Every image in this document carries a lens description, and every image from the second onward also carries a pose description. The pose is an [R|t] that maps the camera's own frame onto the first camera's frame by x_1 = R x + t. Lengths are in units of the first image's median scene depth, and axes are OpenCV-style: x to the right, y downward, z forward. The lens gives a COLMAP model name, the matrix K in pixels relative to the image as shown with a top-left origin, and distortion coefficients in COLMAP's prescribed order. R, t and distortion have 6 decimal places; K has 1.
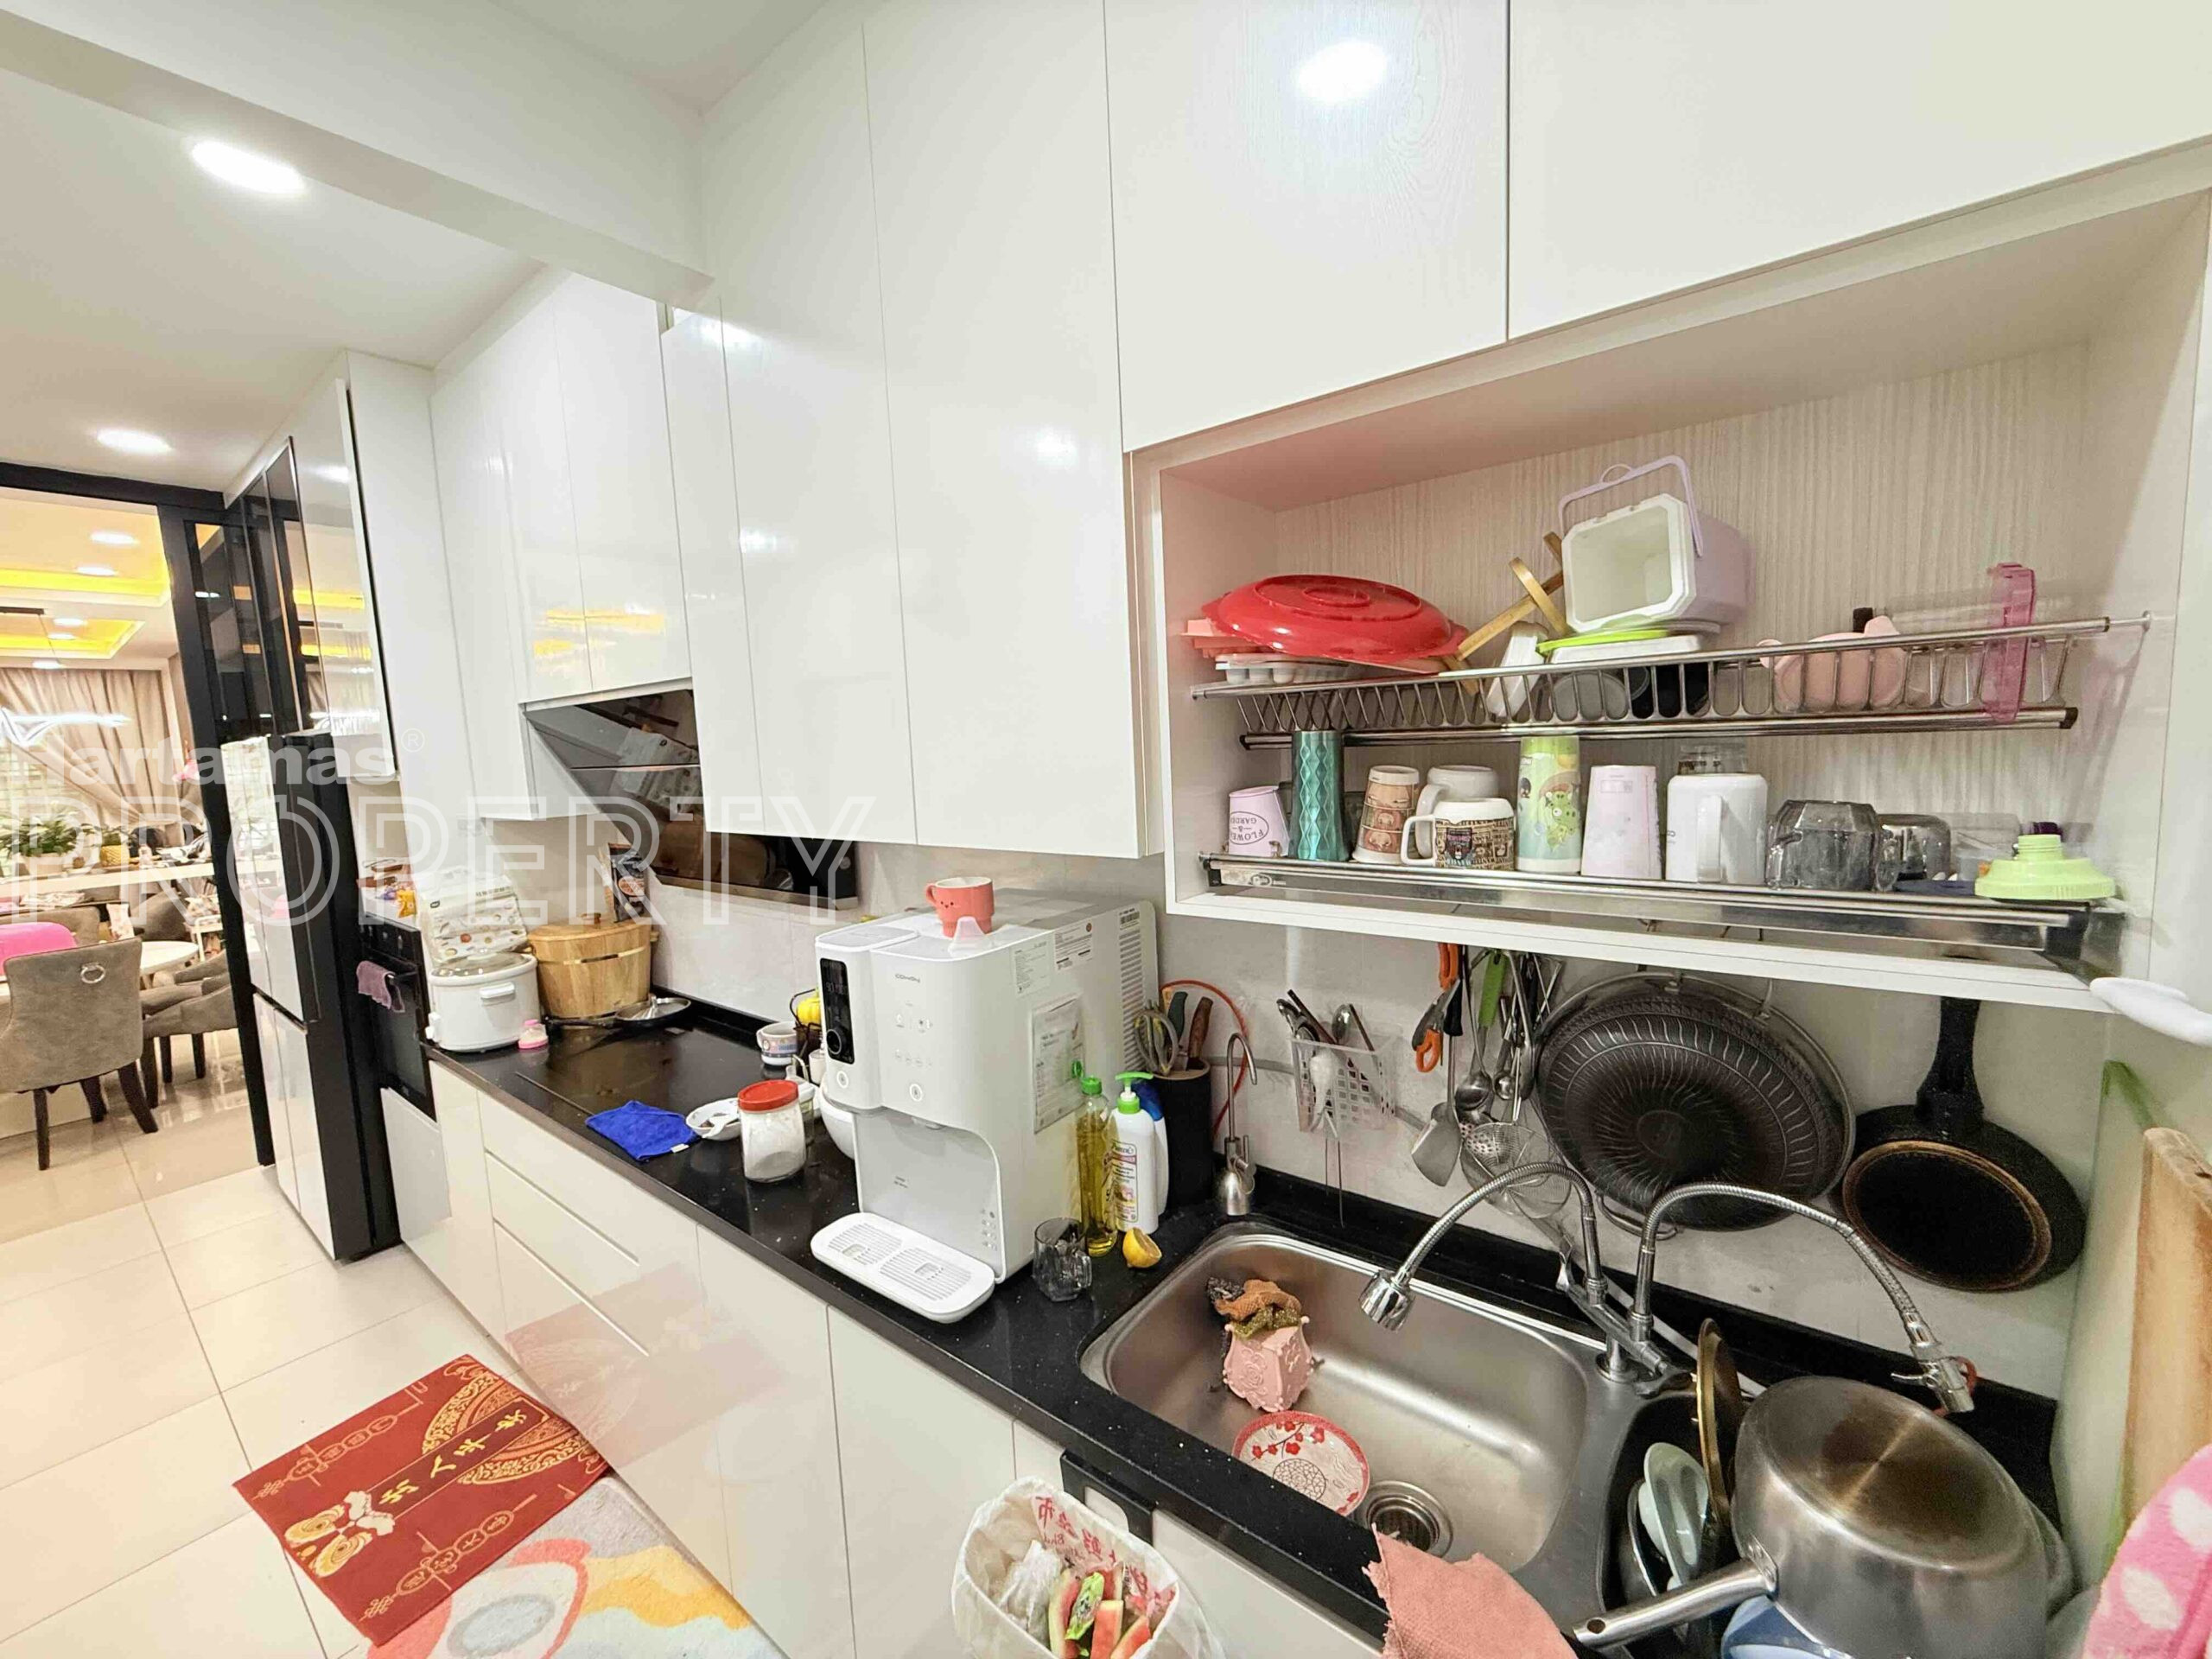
lens RADIAL K [[887.9, 0, 1100.0], [0, 887.9, 825.6], [0, 0, 1]] dist [0.004018, 0.001152]
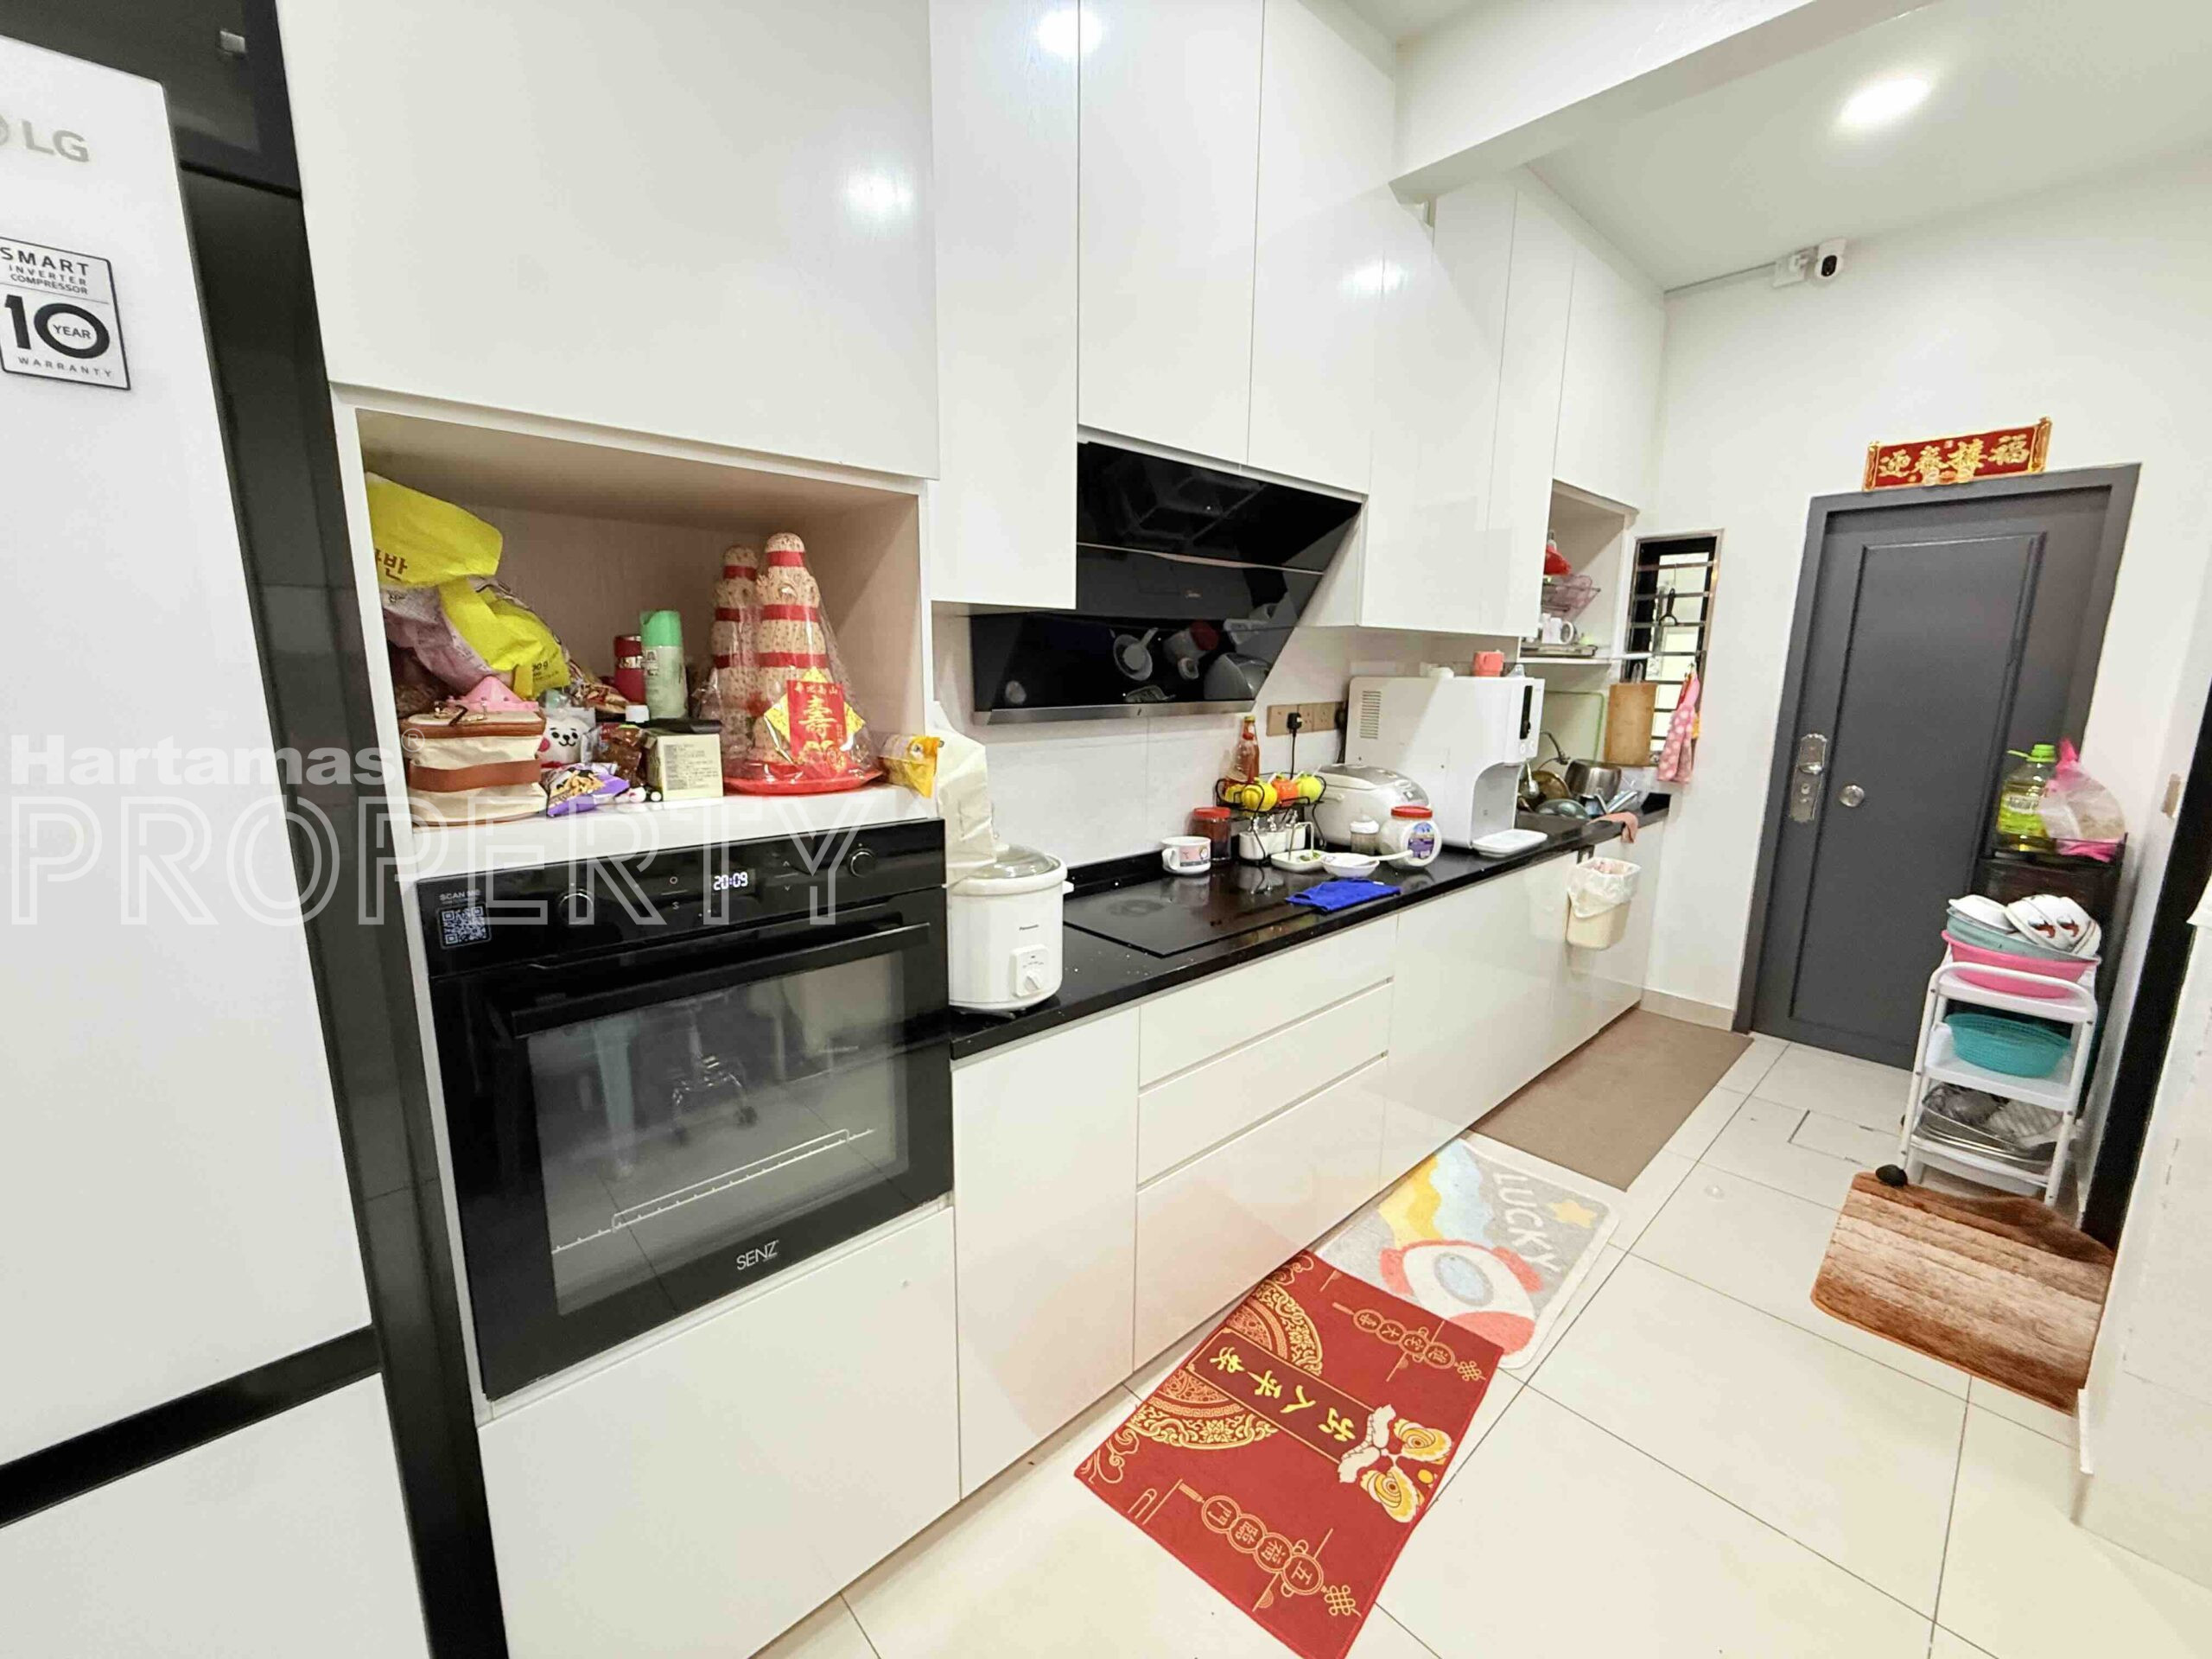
lens RADIAL K [[887.9, 0, 1101.9], [0, 887.9, 833.4], [0, 0, 1]] dist [0.004018, 0.001152]
pose [[0.155606, -0.146827, 0.976846, -1.577413], [0.089059, 0.986950, 0.134159, 0.094287], [-0.983796, 0.066121, 0.166652, 1.076437]]
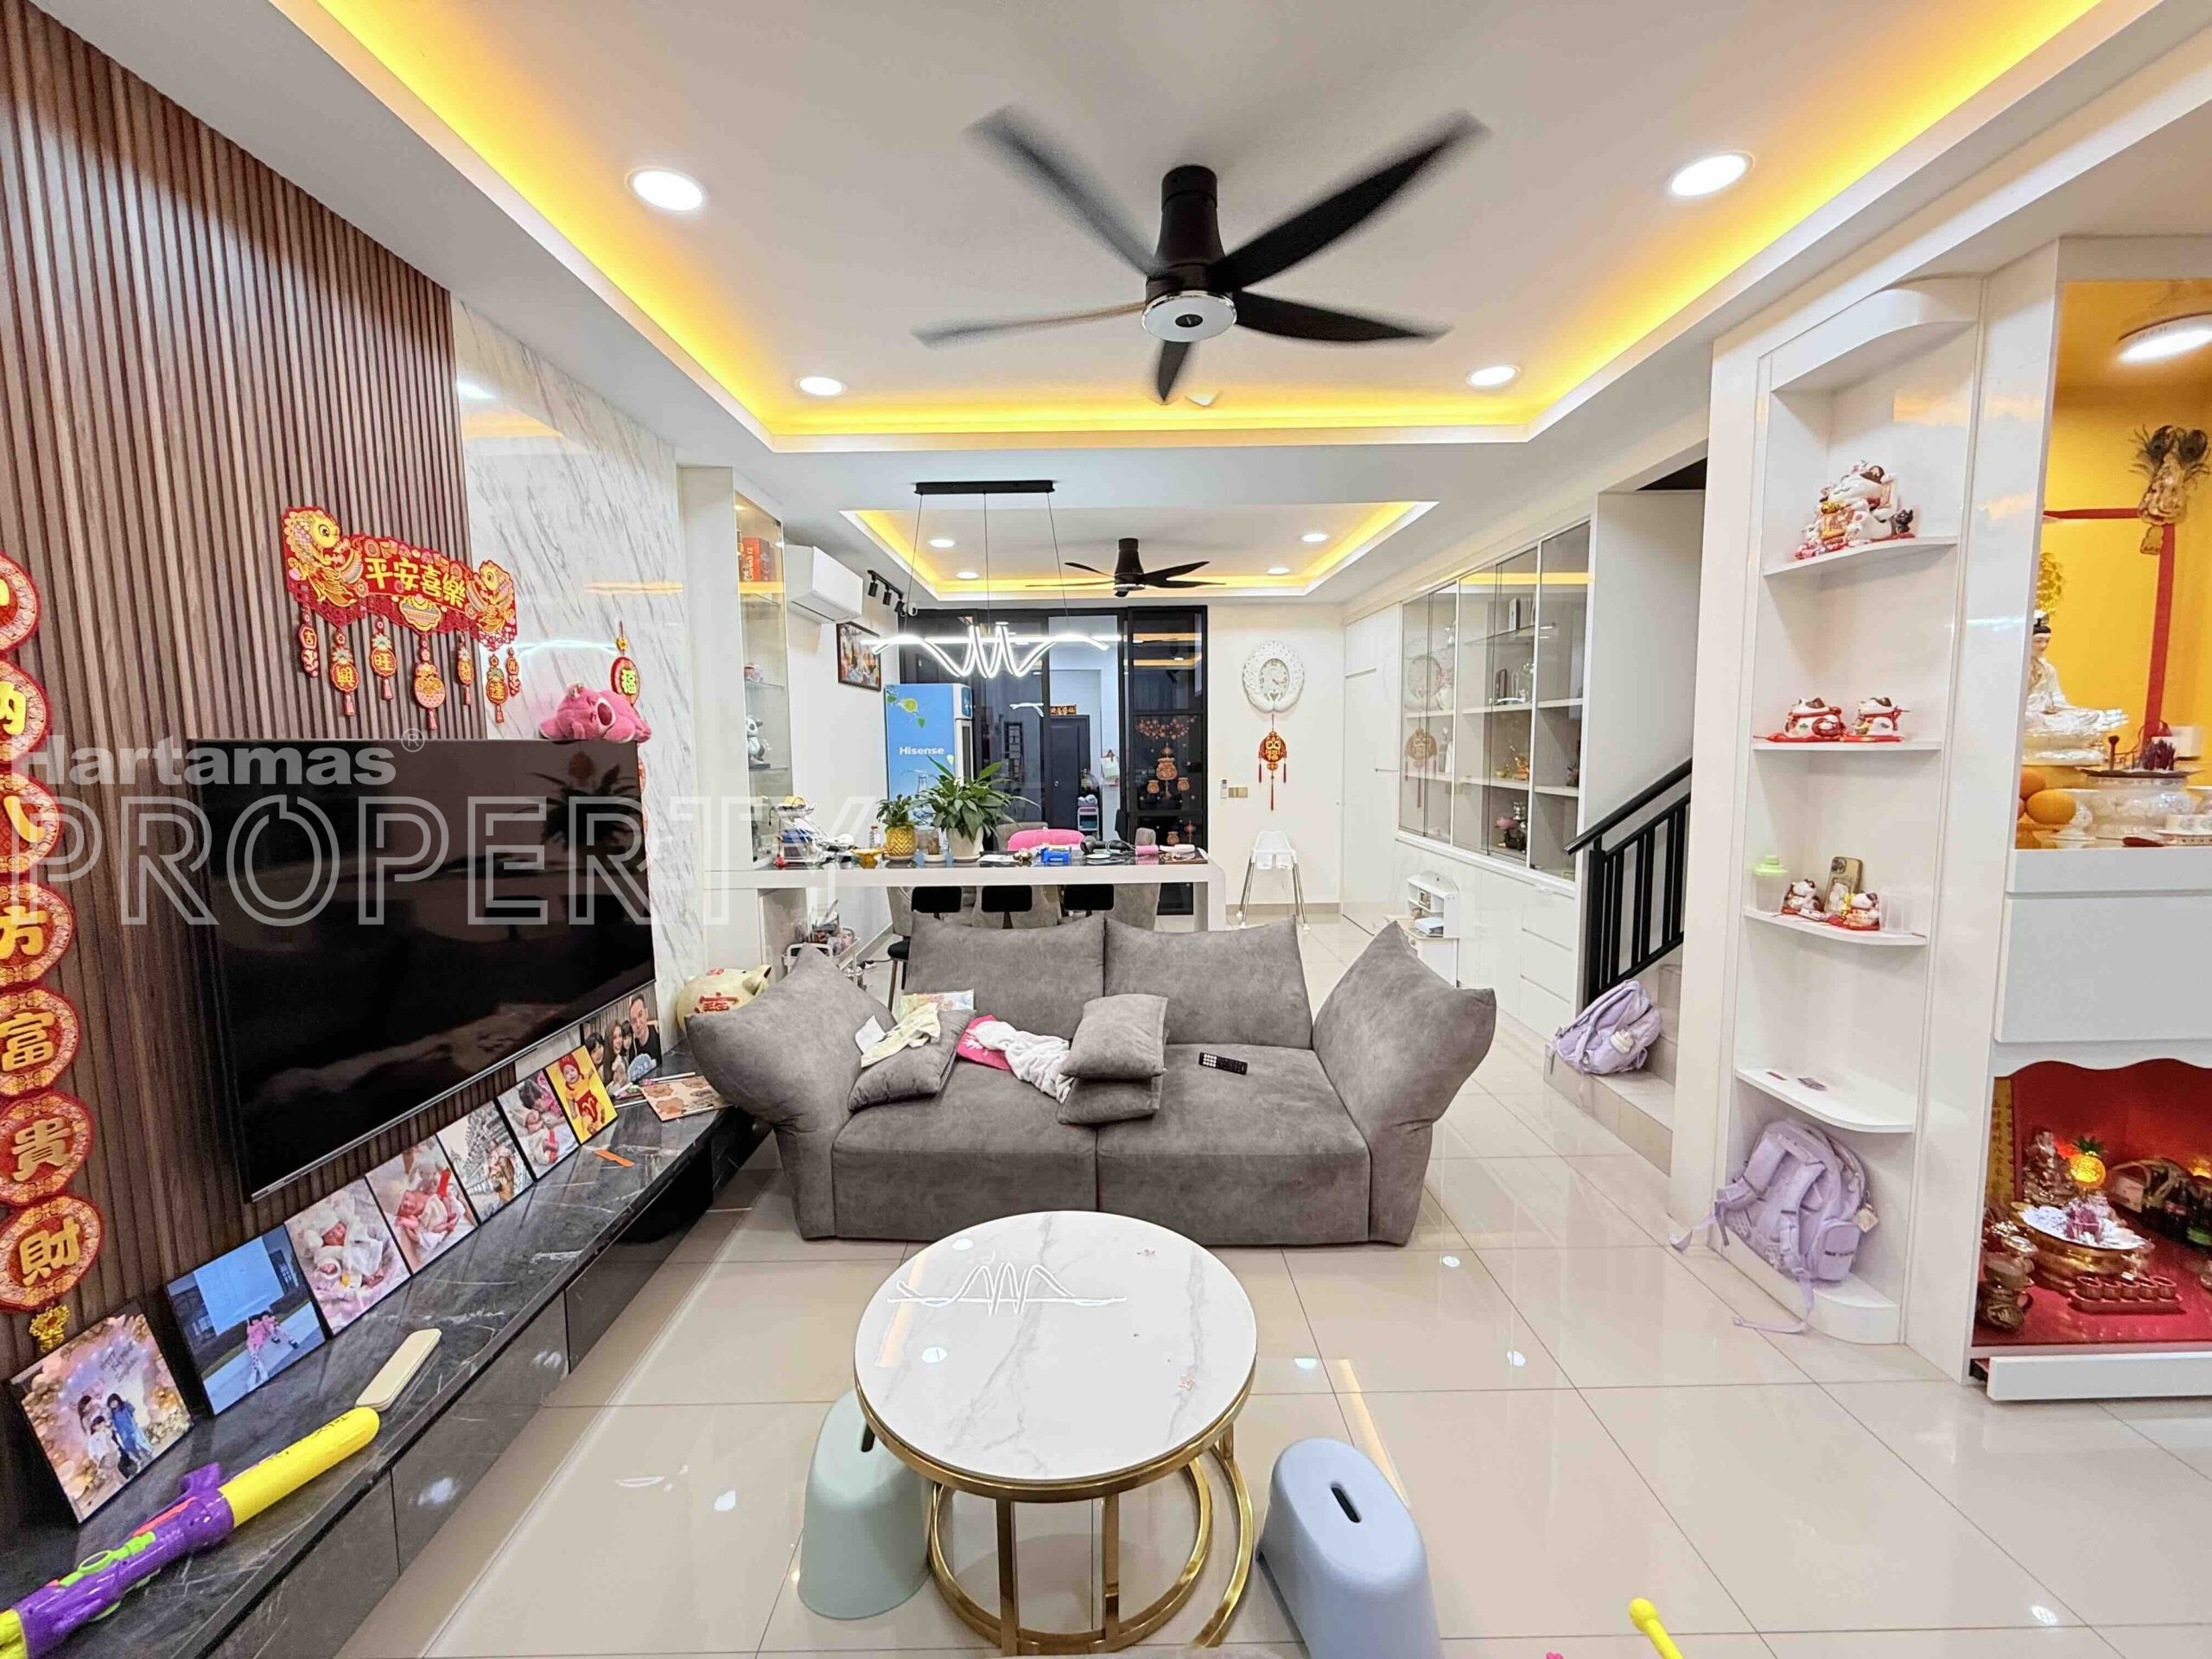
lens RADIAL K [[887.9, 0, 1109.9], [0, 887.9, 825.5], [0, 0, 1]] dist [0.004018, 0.001152]
pose [[-0.633144, -0.034486, 0.773265, -5.262145], [0.111814, 0.984454, 0.135458, -0.191777], [-0.765915, 0.172226, -0.619445, 3.920111]]
